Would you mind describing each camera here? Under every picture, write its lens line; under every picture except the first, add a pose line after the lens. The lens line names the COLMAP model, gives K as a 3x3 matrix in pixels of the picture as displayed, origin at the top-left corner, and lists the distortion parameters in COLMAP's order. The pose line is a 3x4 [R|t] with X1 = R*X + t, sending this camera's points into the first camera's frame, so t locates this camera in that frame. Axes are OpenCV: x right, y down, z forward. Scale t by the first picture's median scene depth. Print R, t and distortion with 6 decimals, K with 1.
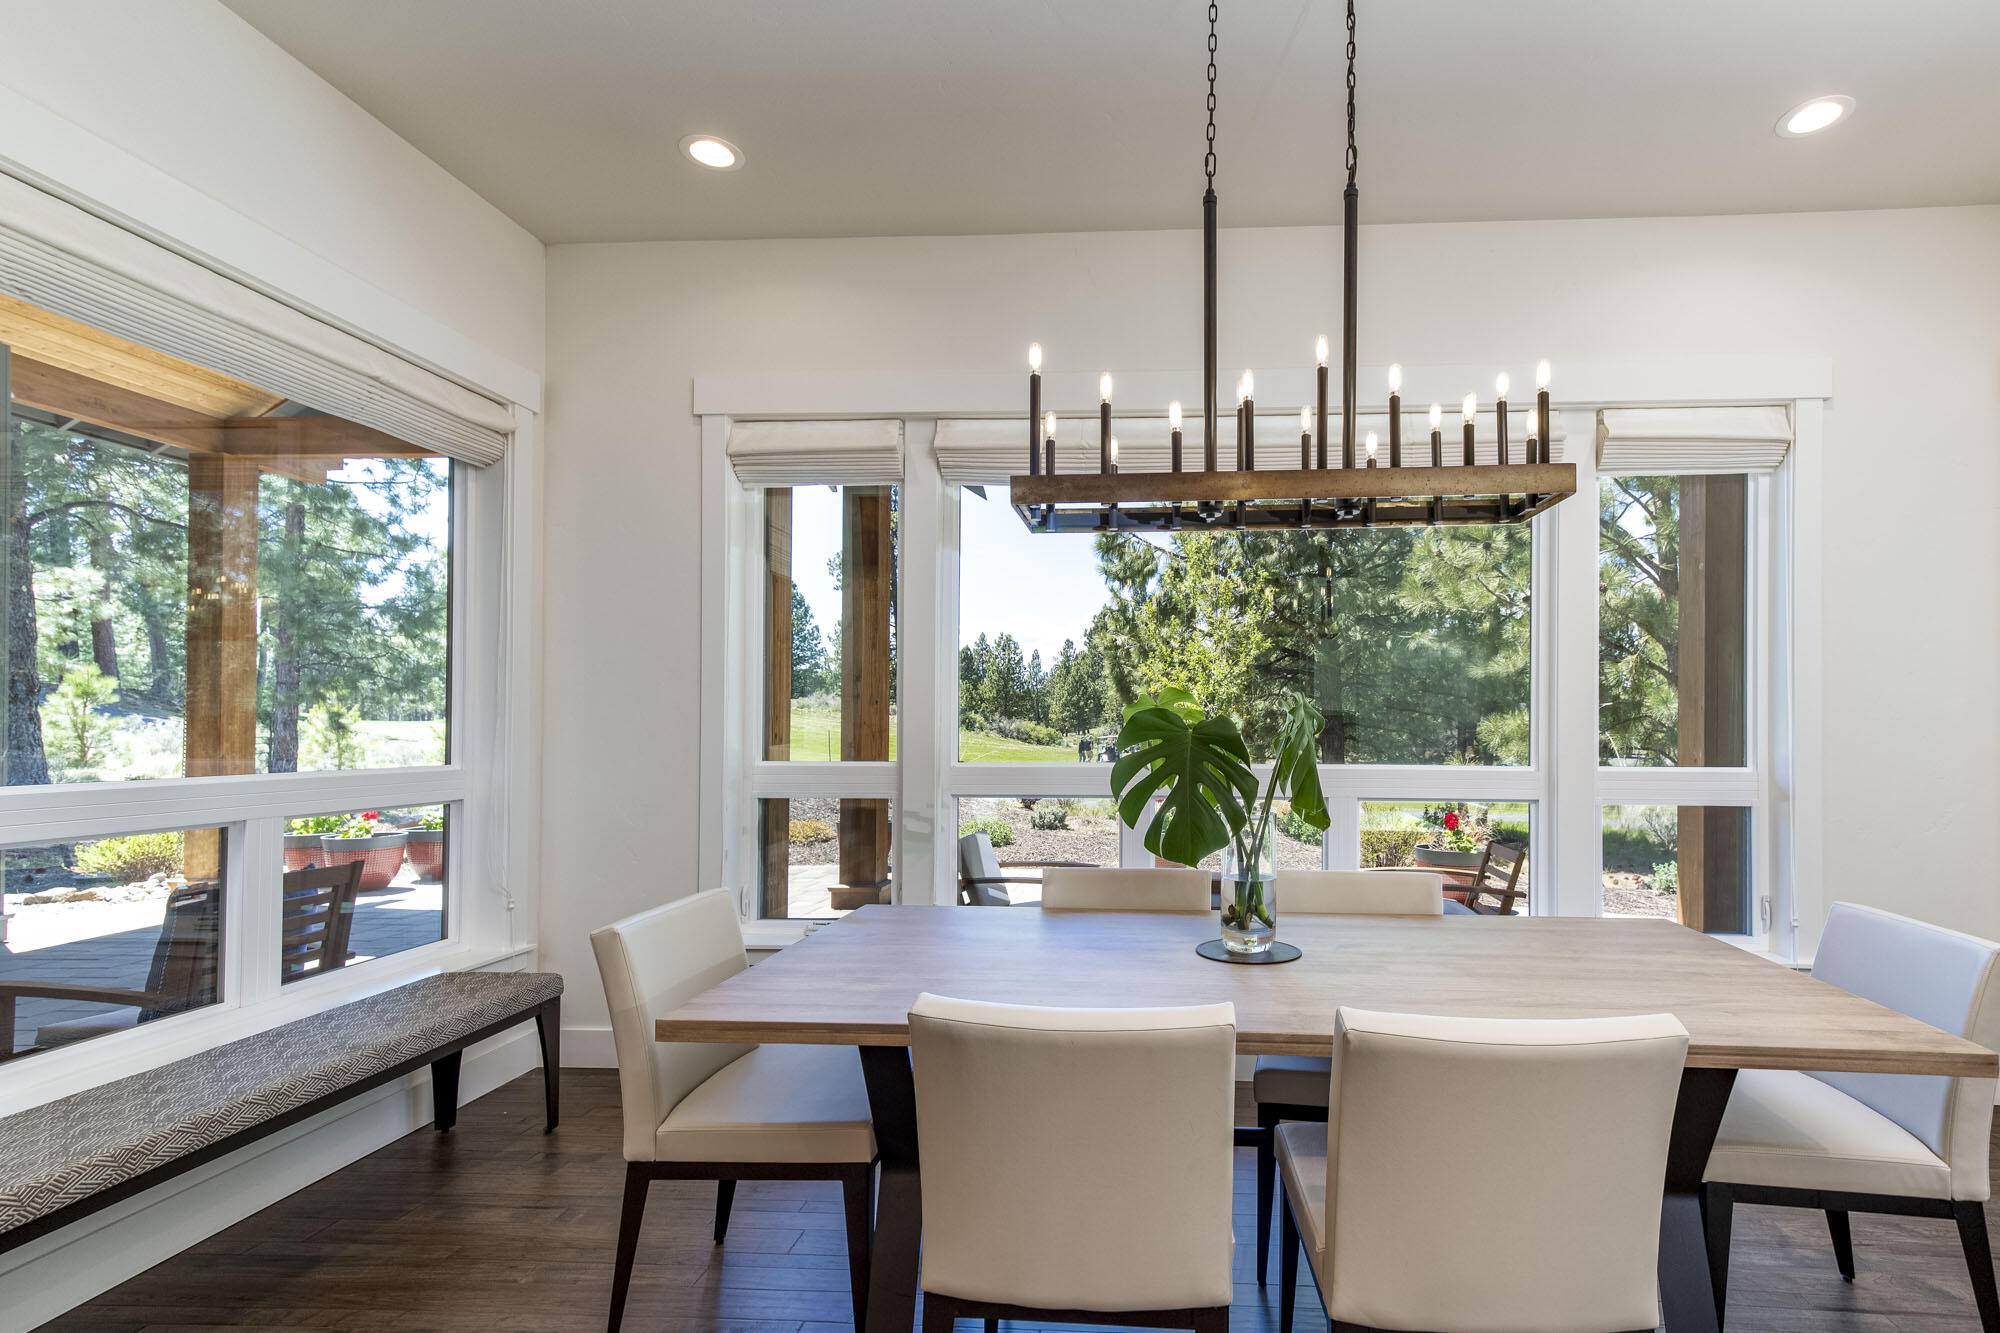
lens RADIAL K [[897.8, 0, 1000.6], [0, 897.8, 722.7], [0, 0, 1]] dist [-0.004455, -0.000210]
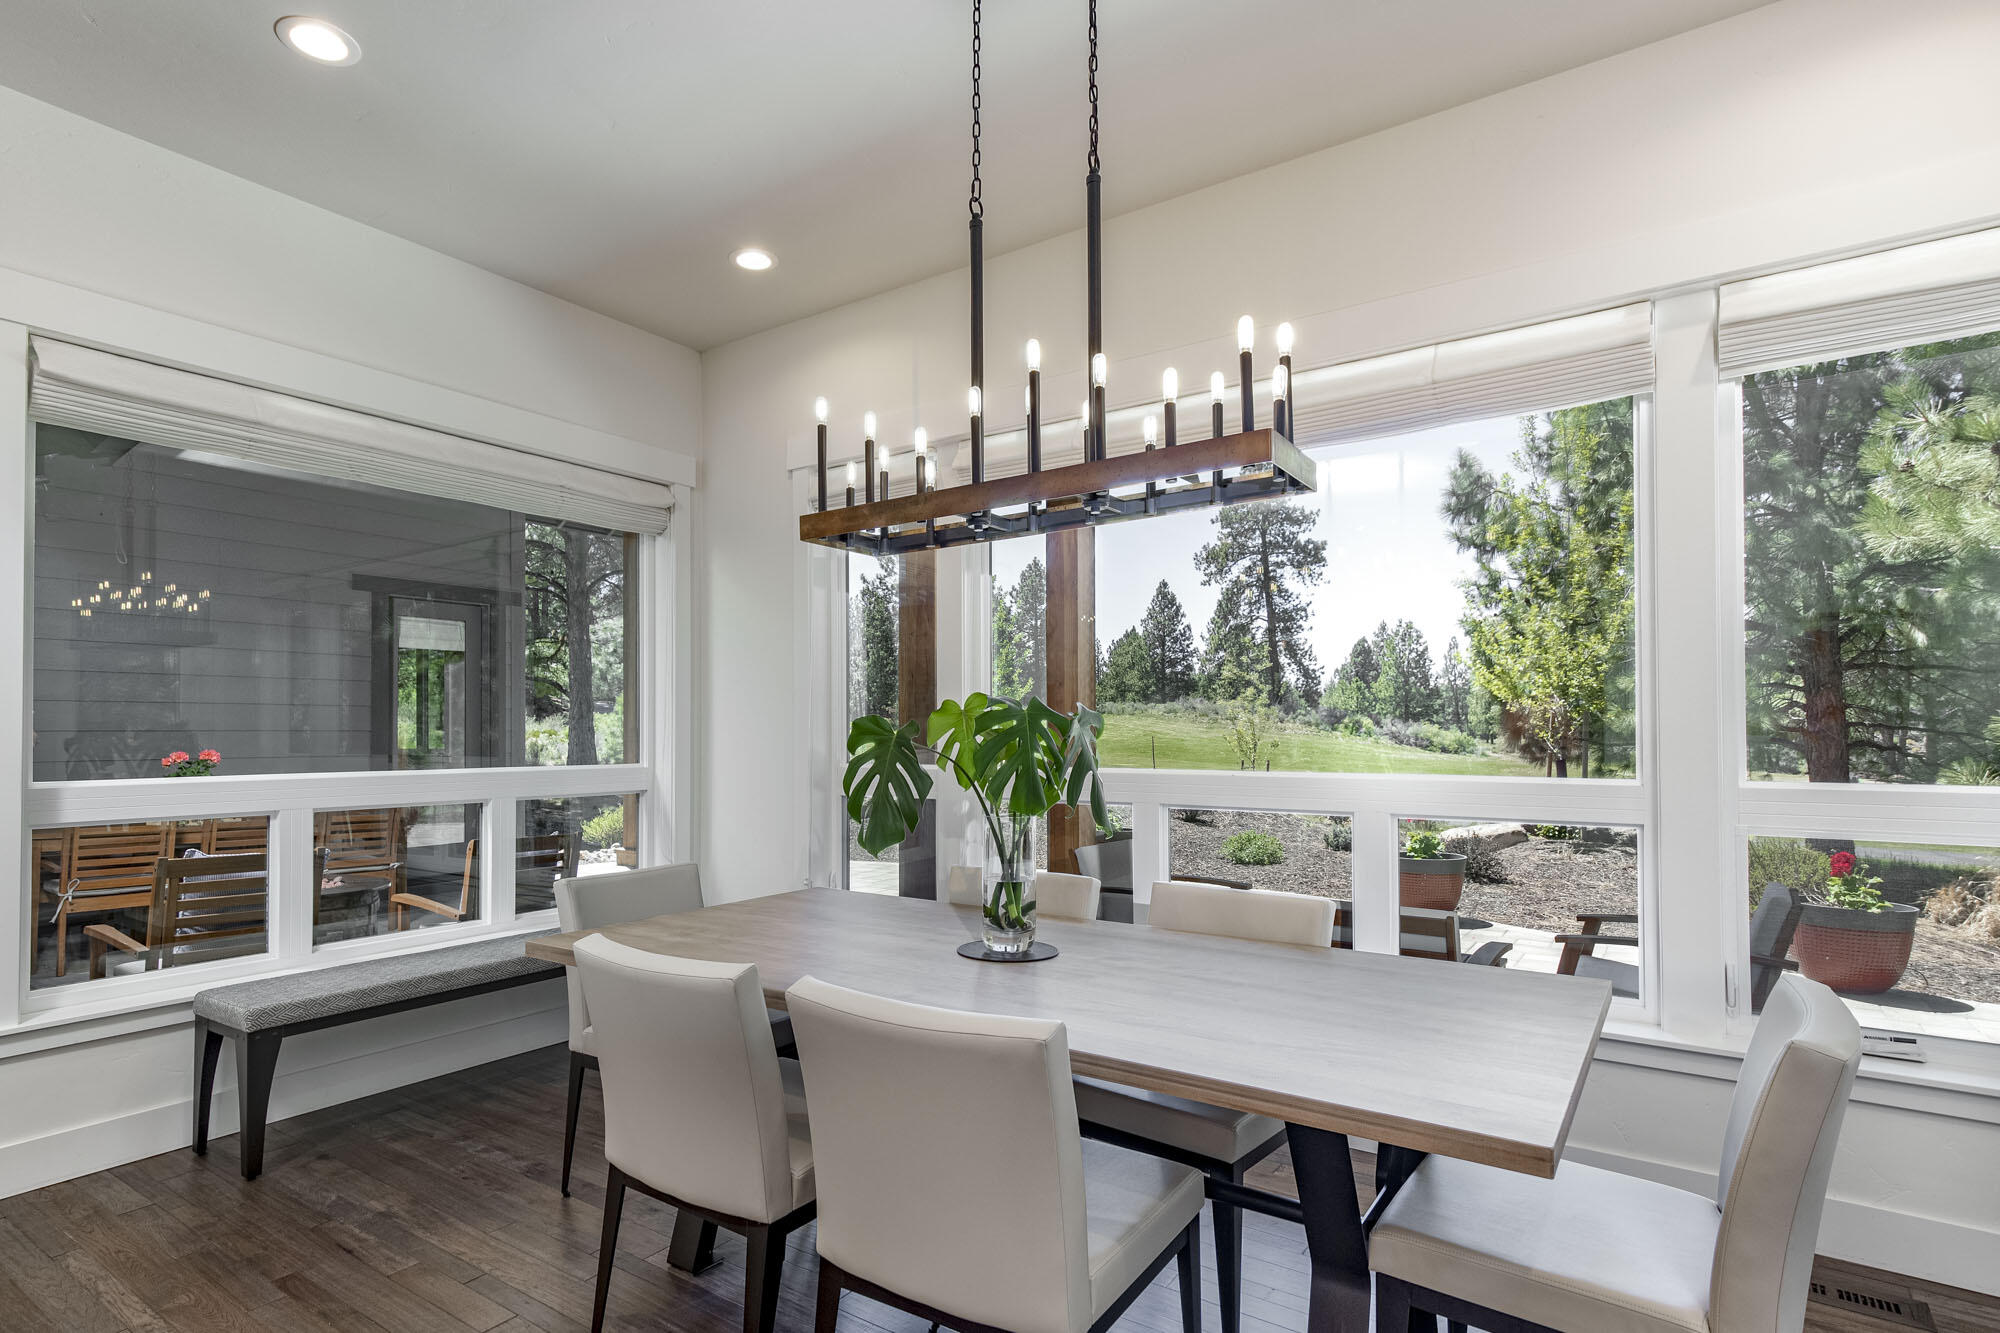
lens RADIAL K [[1006.7, 0, 984.5], [0, 1006.7, 719.6], [0, 0, 1]] dist [-0.005307, -0.001030]
pose [[0.850359, -0.013592, -0.526027, 0.532861], [0.008289, 0.999888, -0.012437, 0.005022], [0.526138, 0.006216, 0.850377, 0.009120]]
